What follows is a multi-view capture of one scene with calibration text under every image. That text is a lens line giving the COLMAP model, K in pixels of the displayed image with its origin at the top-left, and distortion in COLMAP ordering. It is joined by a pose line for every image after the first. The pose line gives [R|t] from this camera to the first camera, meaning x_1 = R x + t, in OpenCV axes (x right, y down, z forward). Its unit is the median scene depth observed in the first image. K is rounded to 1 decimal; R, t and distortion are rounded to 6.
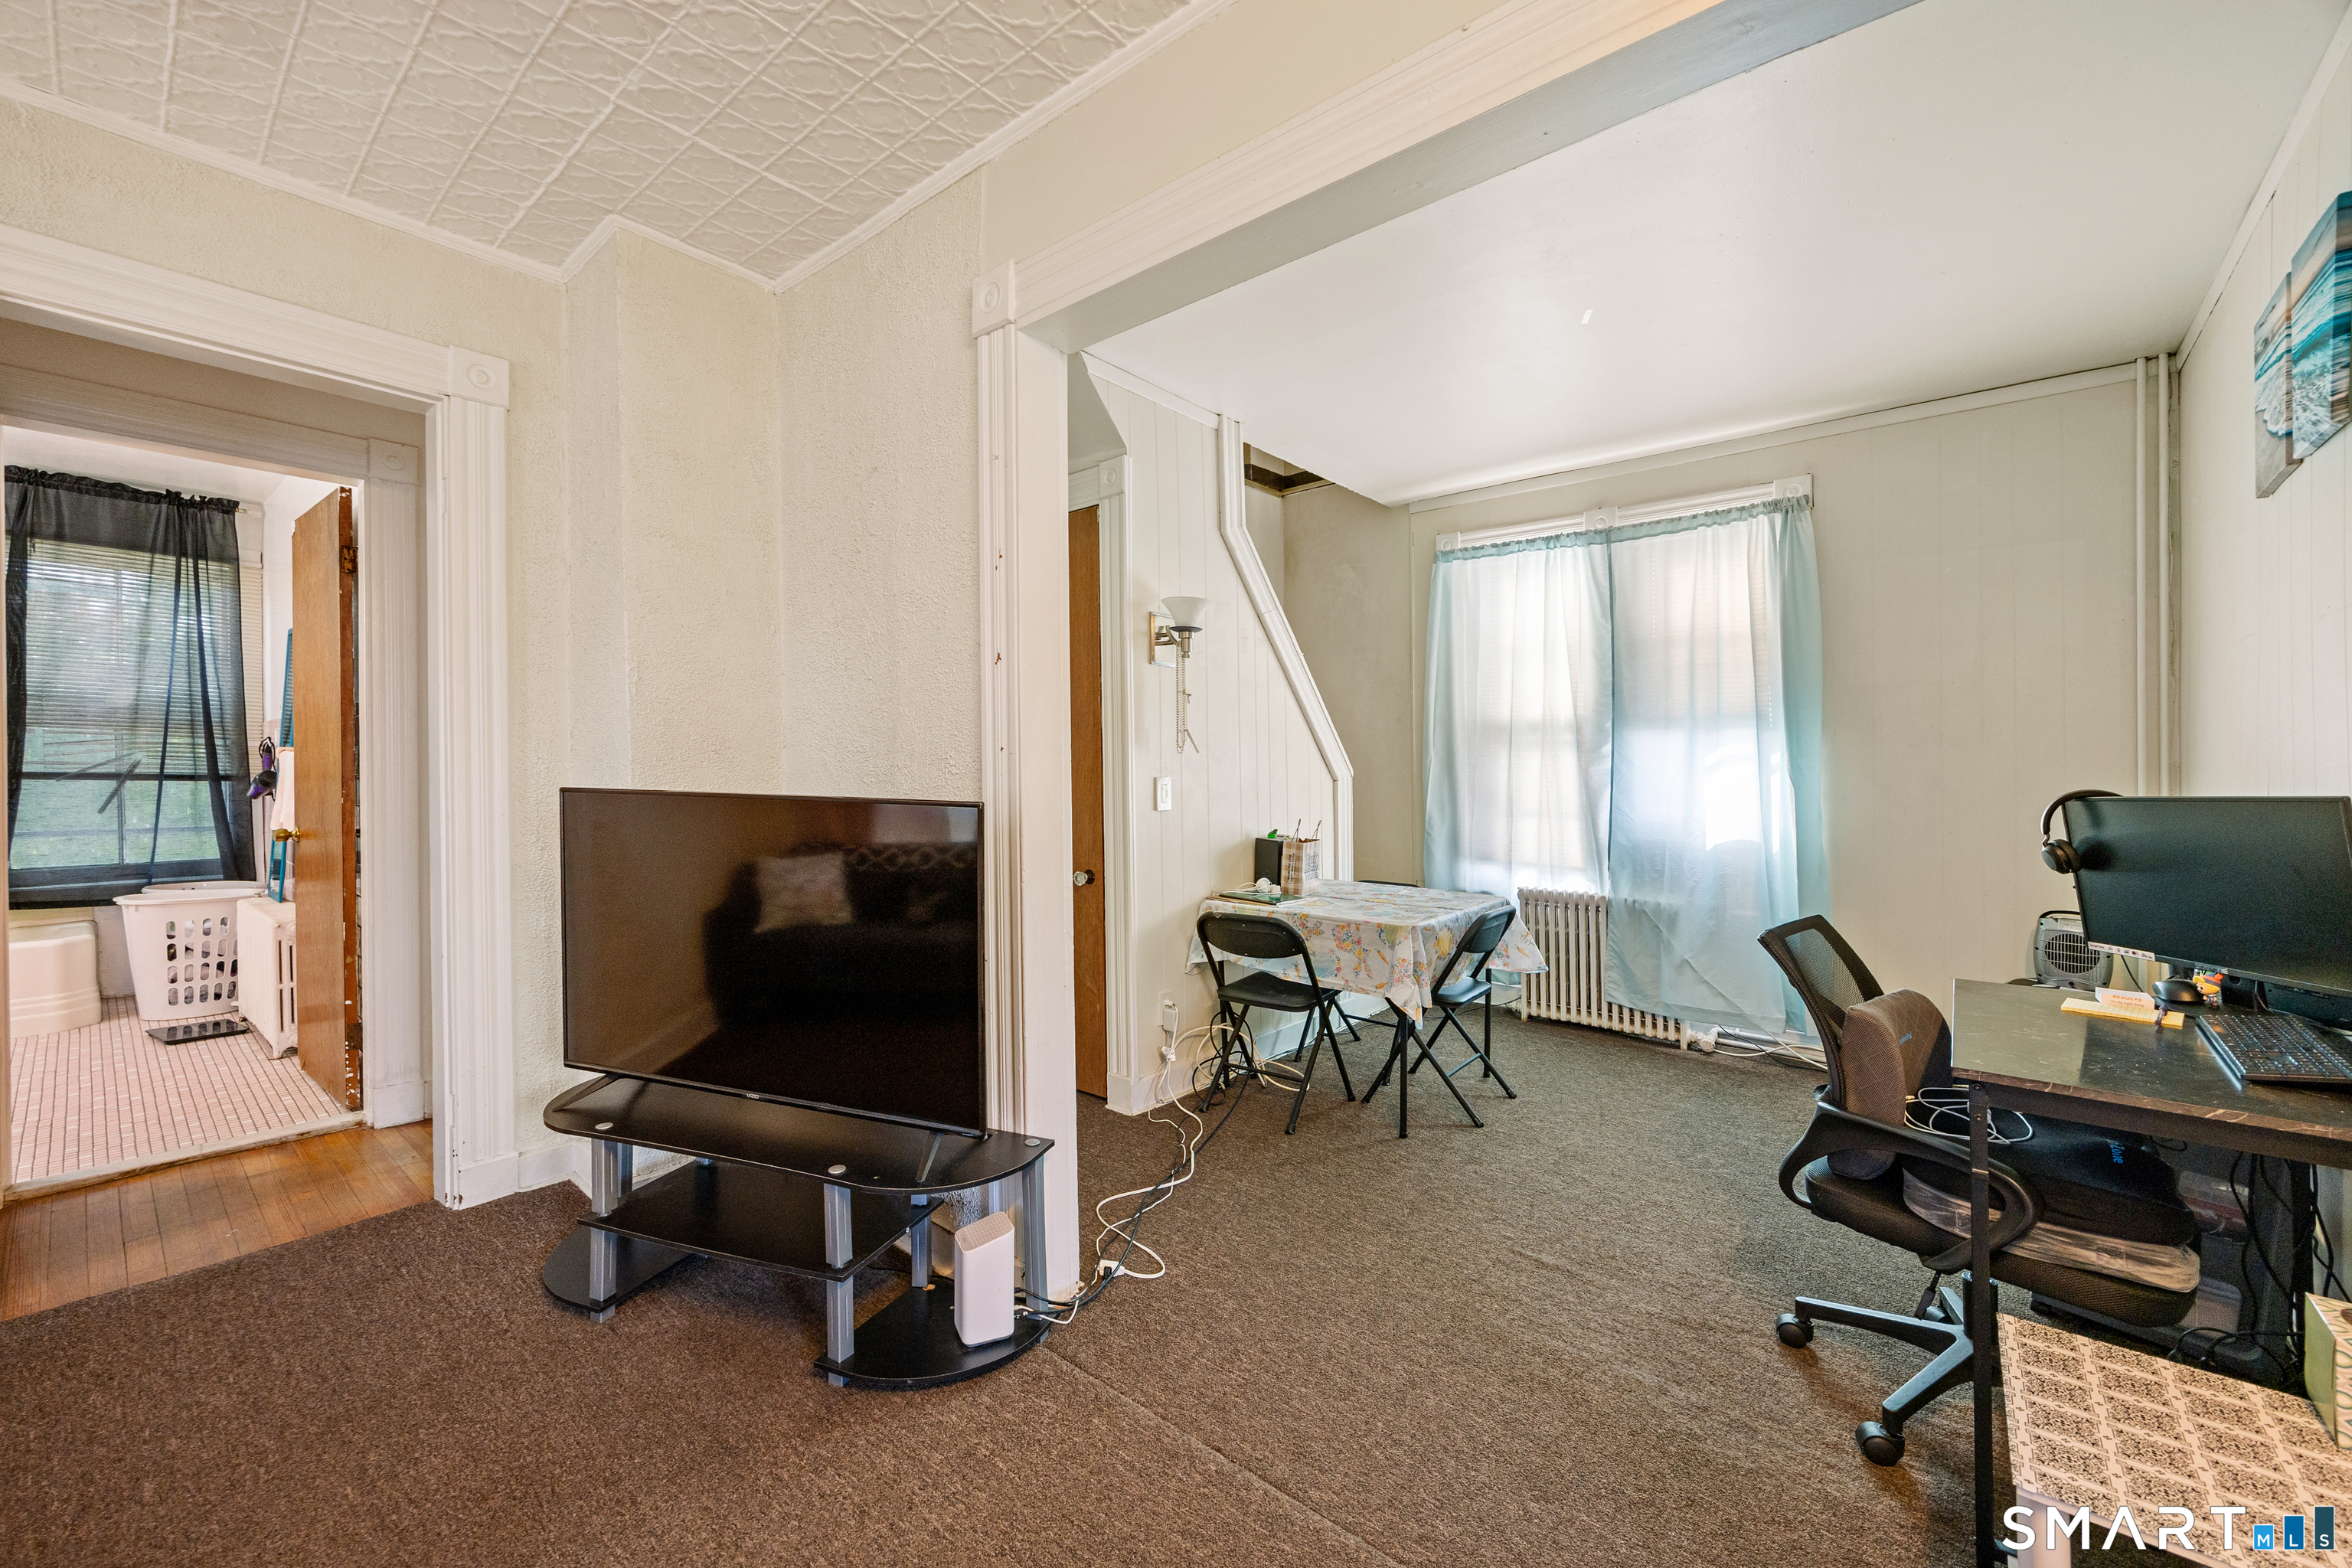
lens RADIAL K [[942.0, 0, 1172.2], [0, 942.0, 758.1], [0, 0, 1]] dist [0.000144, 0.000290]
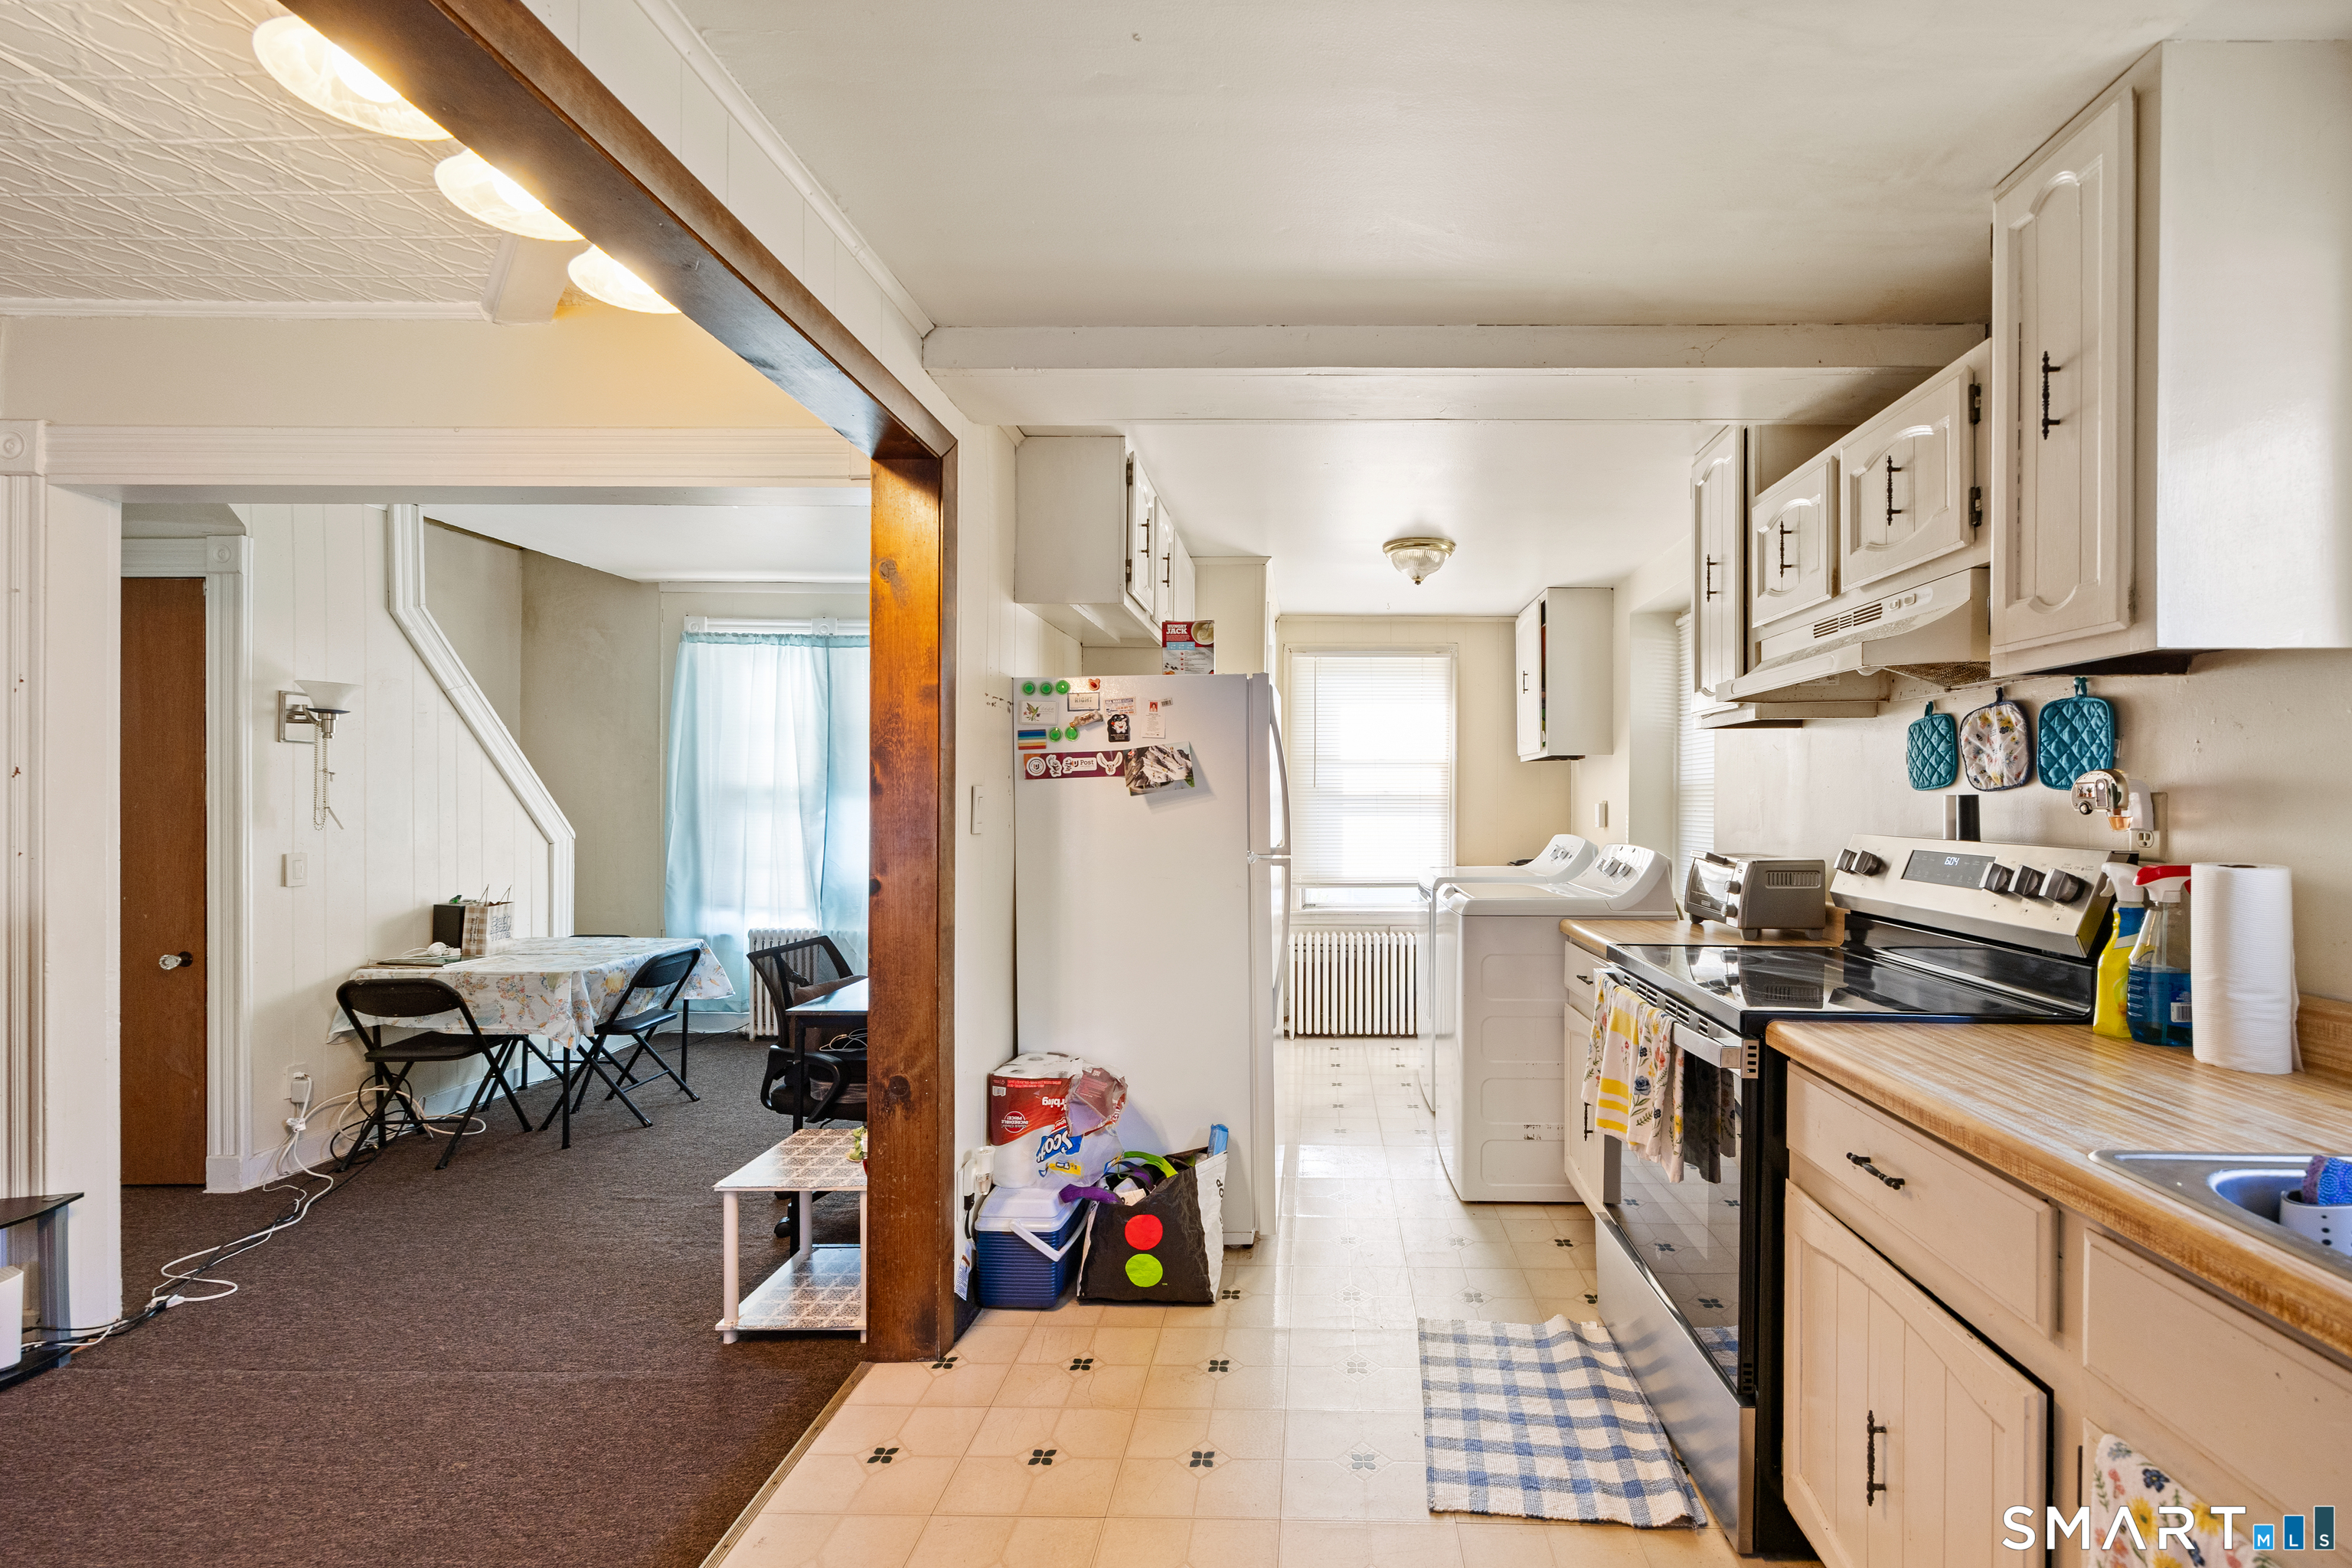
lens RADIAL K [[893.6, 0, 1180.3], [0, 893.6, 795.8], [0, 0, 1]] dist [0.002589, 0.000053]
pose [[0.761354, 0.013089, 0.648204, 0.091499], [-0.009351, 0.999914, -0.009207, -0.042649], [-0.648269, 0.000948, 0.761411, -0.363511]]
